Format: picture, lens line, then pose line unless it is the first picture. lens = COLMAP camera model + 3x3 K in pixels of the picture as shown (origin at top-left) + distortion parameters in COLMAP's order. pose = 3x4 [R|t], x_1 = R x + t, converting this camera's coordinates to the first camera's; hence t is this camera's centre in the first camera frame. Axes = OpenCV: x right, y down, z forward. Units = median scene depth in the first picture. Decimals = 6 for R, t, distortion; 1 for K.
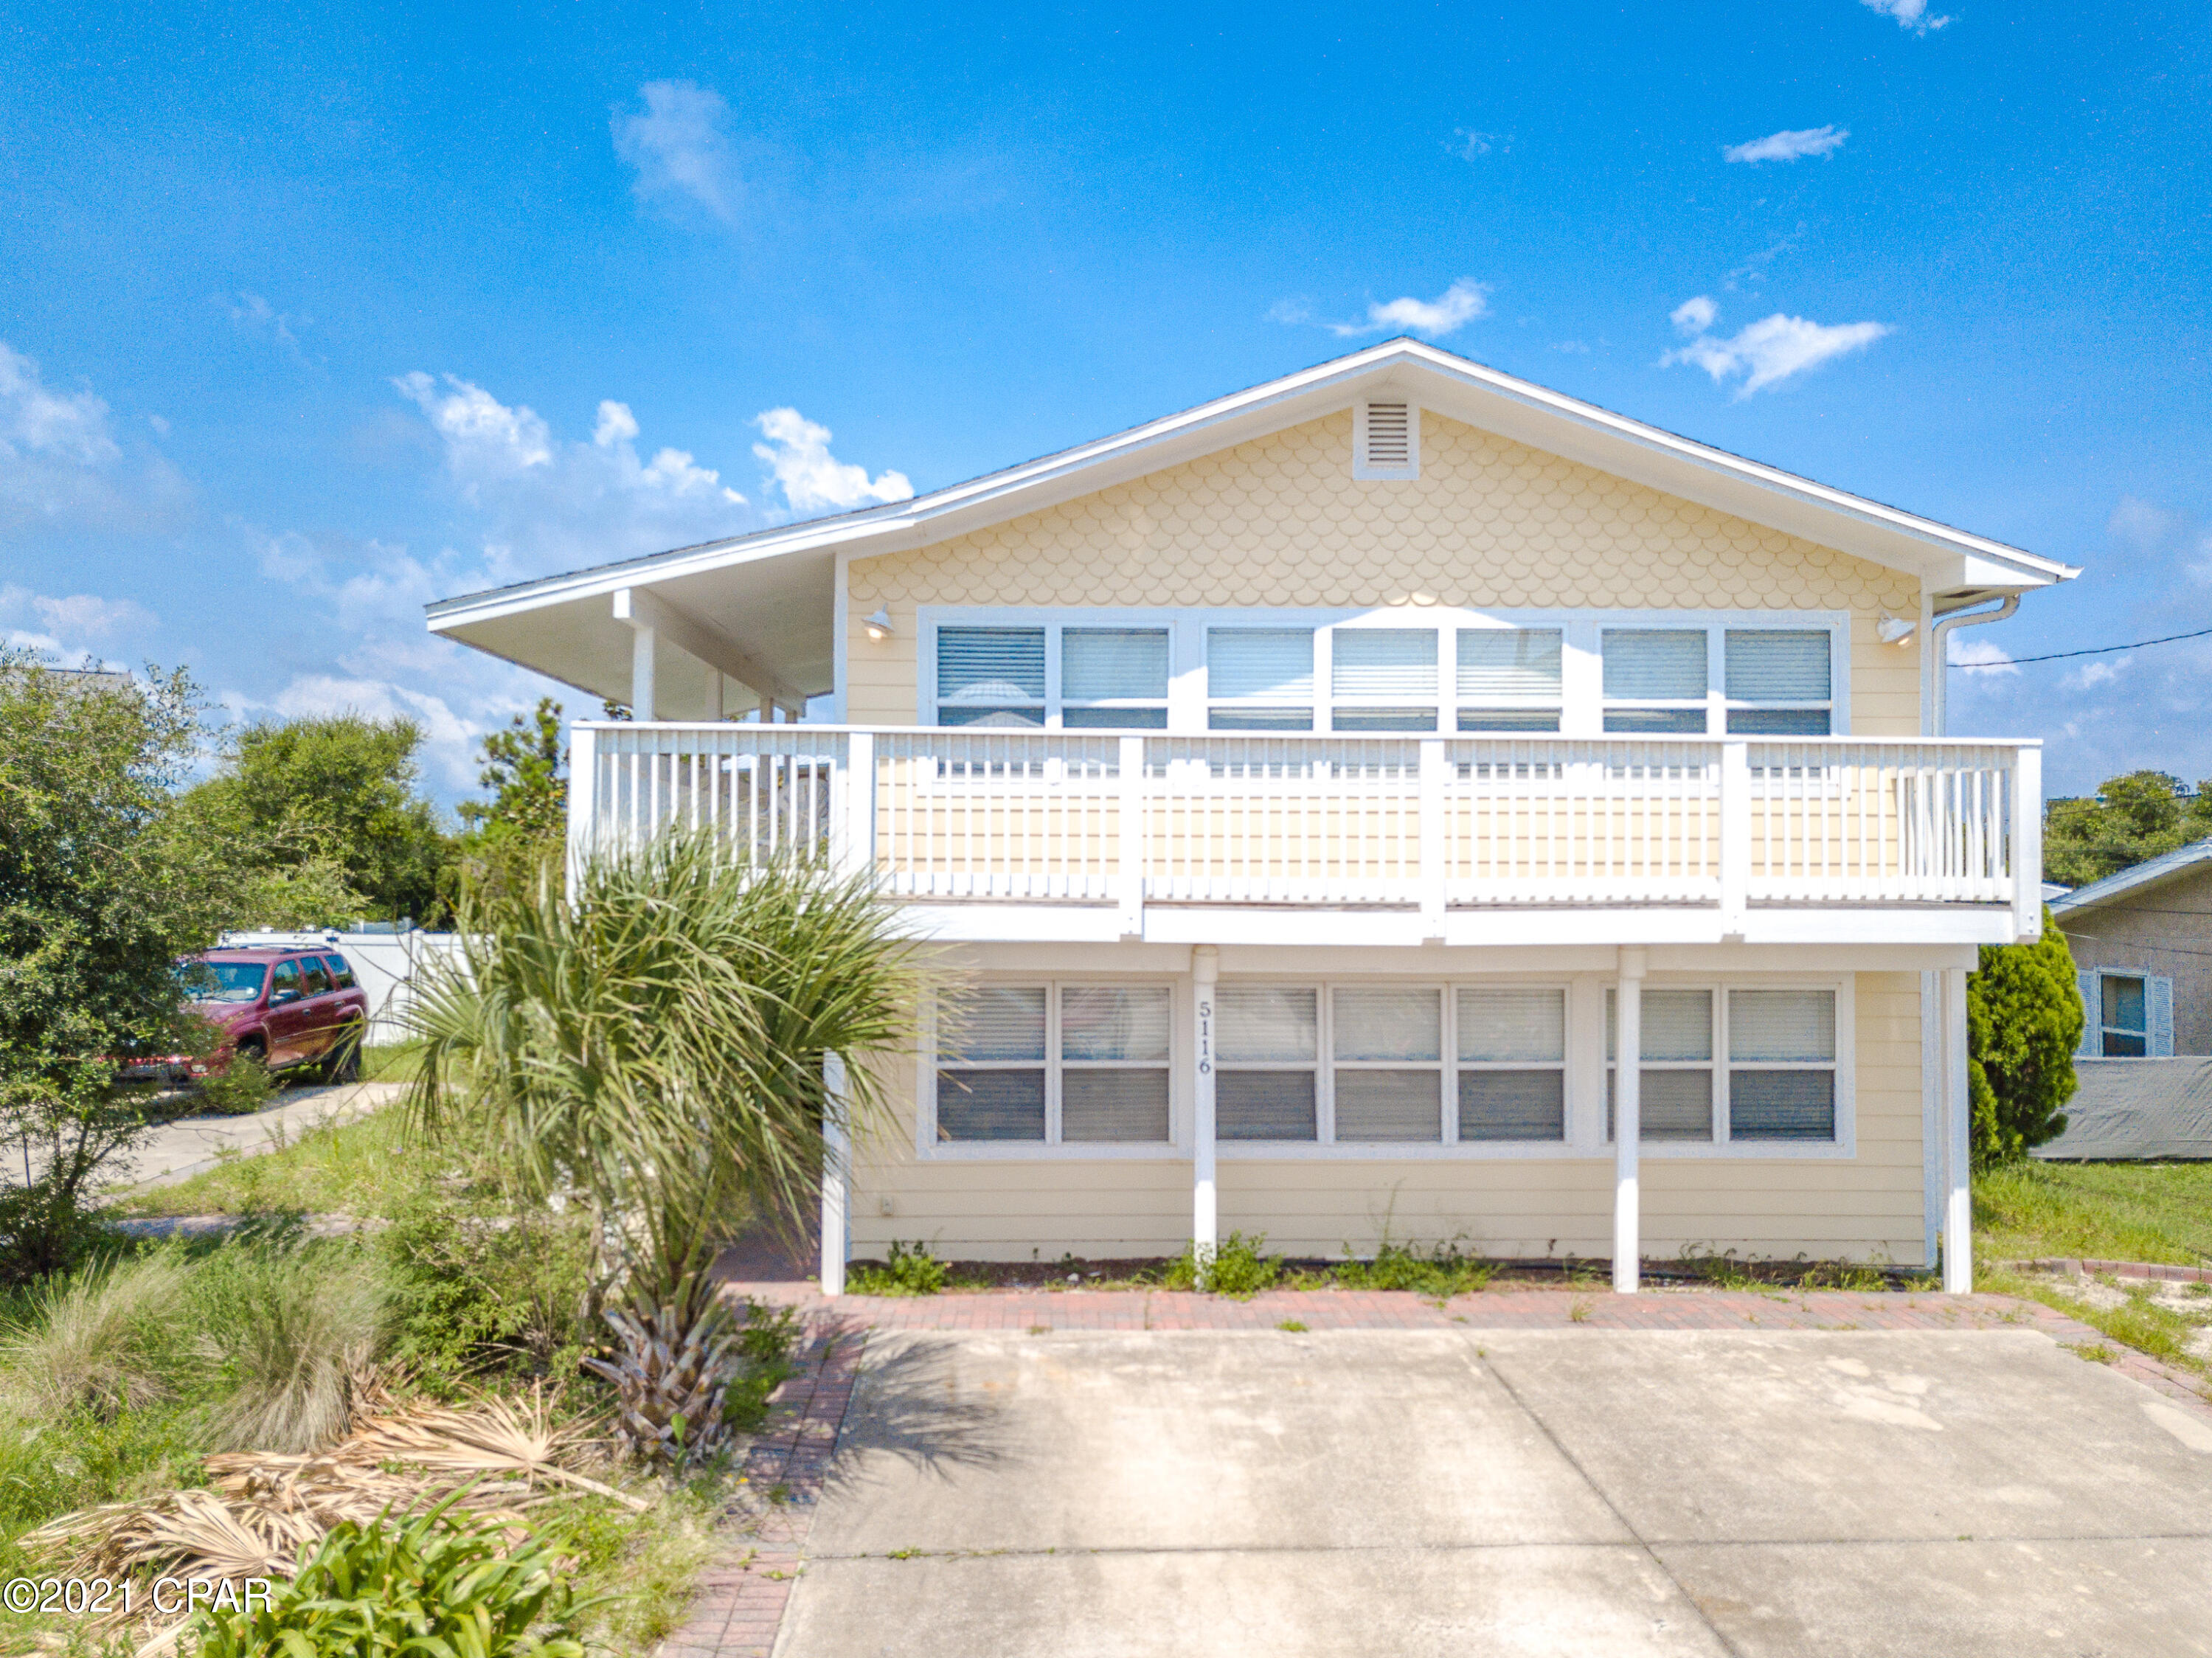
lens RADIAL K [[1670.6, 0, 1106.0], [0, 1670.6, 829.0], [0, 0, 1]] dist [0.021519, 0.003048]
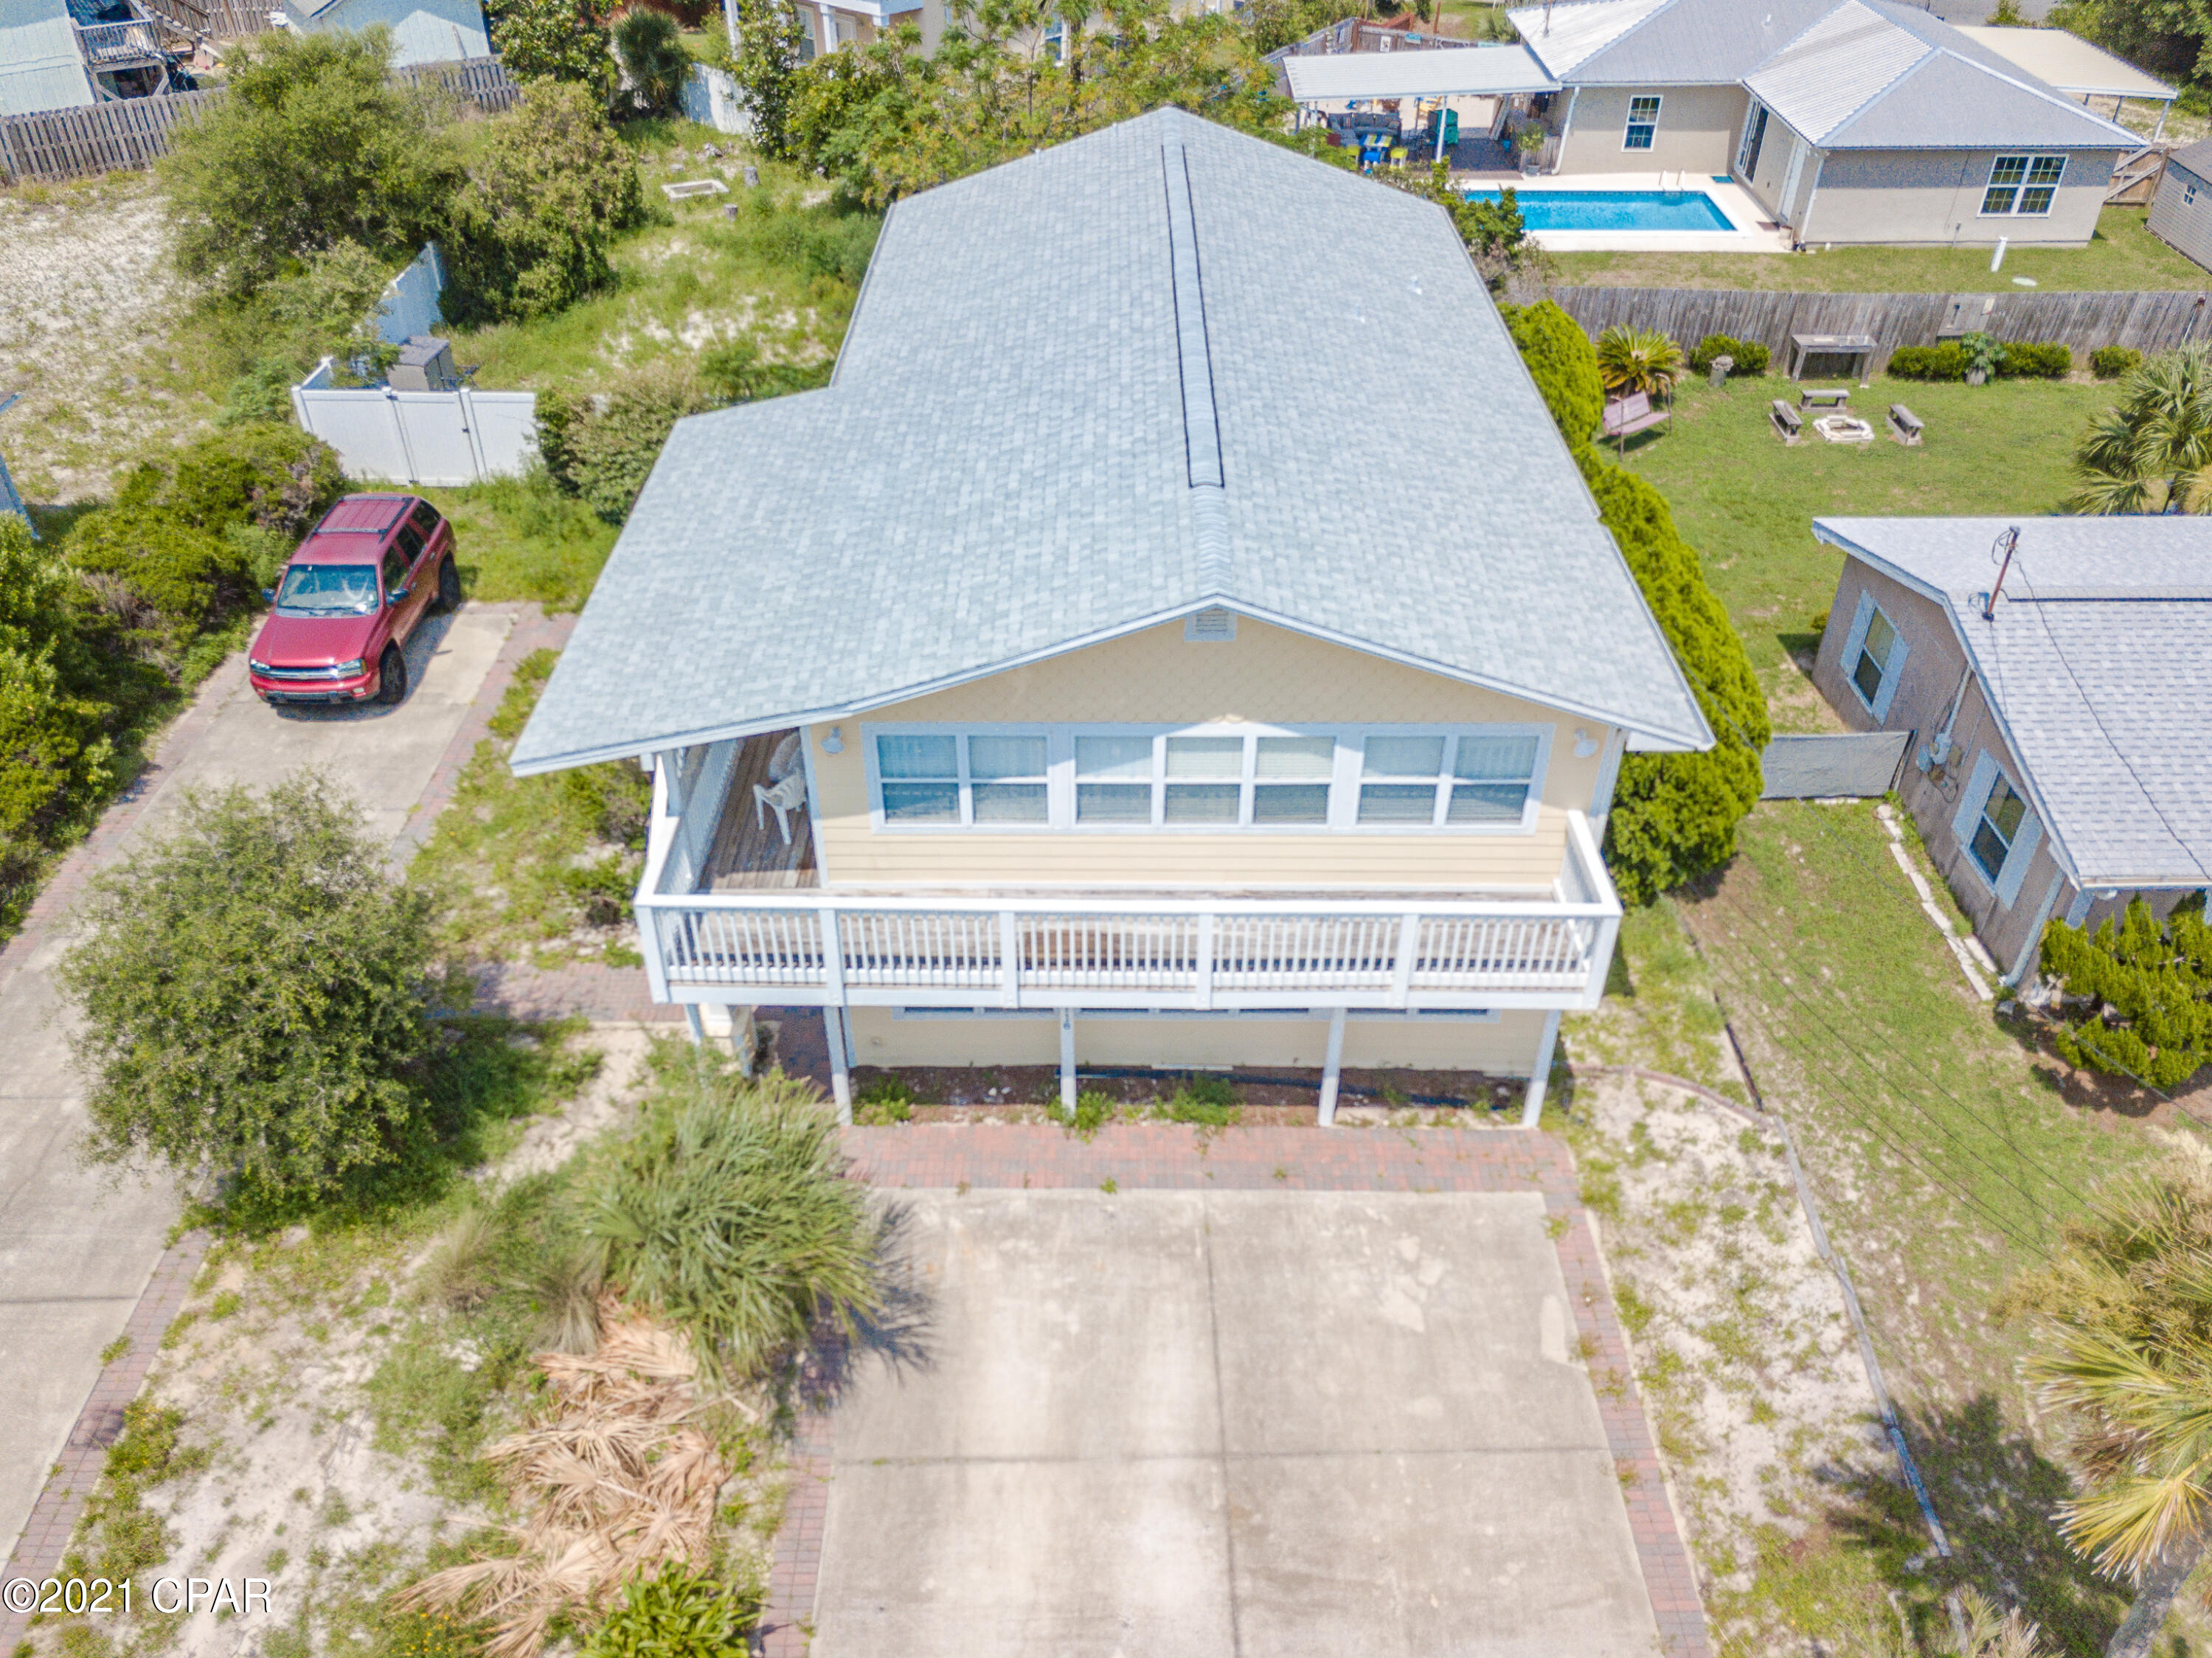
lens RADIAL K [[1670.6, 0, 1106.0], [0, 1670.6, 829.0], [0, 0, 1]] dist [0.021519, 0.003048]
pose [[0.999444, 0.018015, -0.028068, 0.167645], [0.002767, 0.793880, 0.608069, -1.172660], [0.033237, -0.607808, 0.793388, -0.164654]]
